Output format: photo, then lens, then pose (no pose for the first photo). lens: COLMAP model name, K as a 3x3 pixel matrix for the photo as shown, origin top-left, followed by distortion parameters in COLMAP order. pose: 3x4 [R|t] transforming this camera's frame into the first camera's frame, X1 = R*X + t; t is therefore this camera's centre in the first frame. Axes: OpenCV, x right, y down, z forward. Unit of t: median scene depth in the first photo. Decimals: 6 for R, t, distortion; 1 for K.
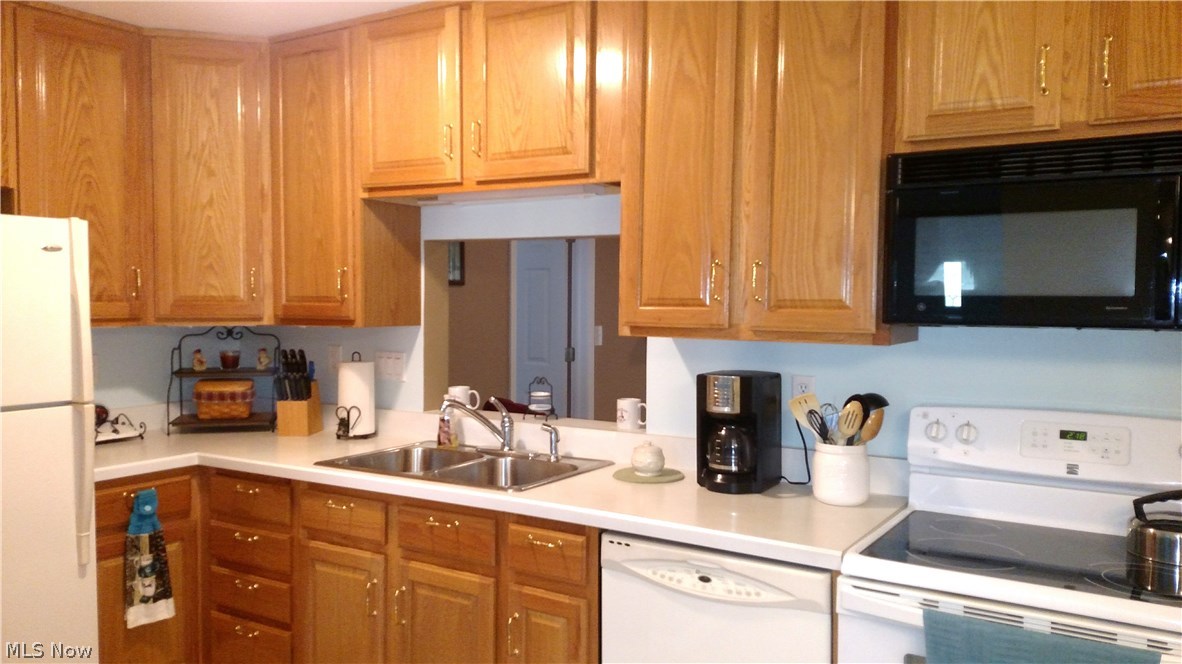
lens RADIAL K [[917.3, 0, 591.0], [0, 917.3, 332.0], [0, 0, 1]] dist [0.207706, -0.351939]
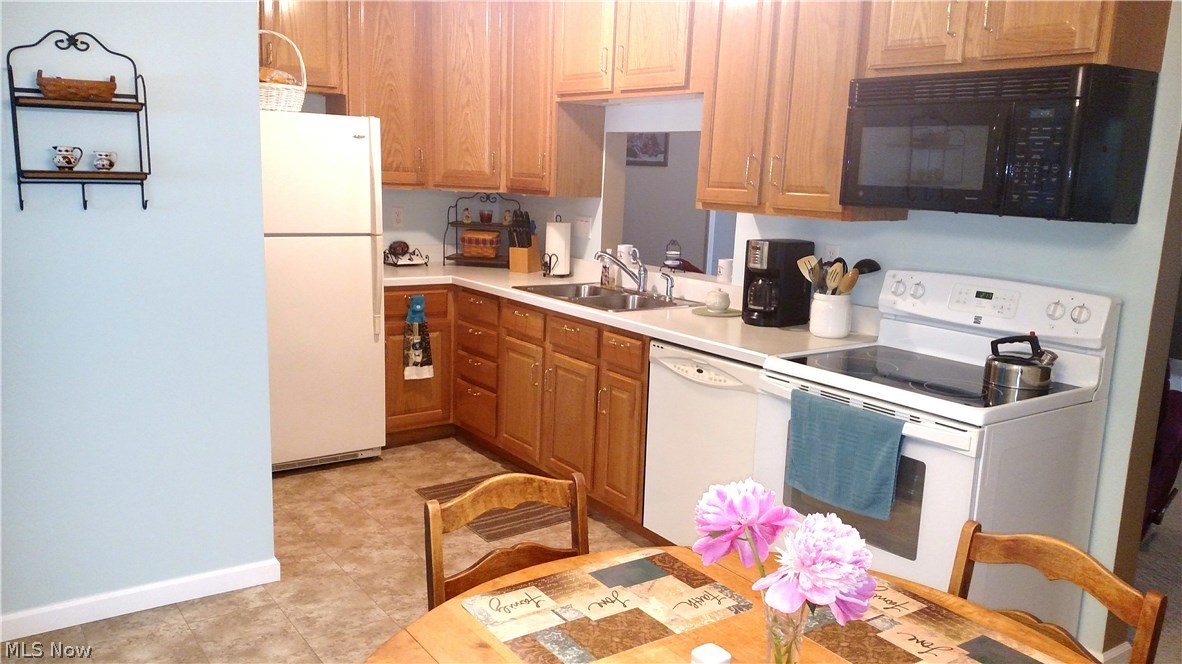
lens RADIAL K [[917.3, 0, 591.0], [0, 917.3, 332.0], [0, 0, 1]] dist [0.207706, -0.351939]
pose [[0.930260, 0.093238, -0.354855, 0.348175], [-0.046283, 0.989267, 0.138597, 0.001947], [0.363969, -0.112507, 0.924591, -0.320861]]
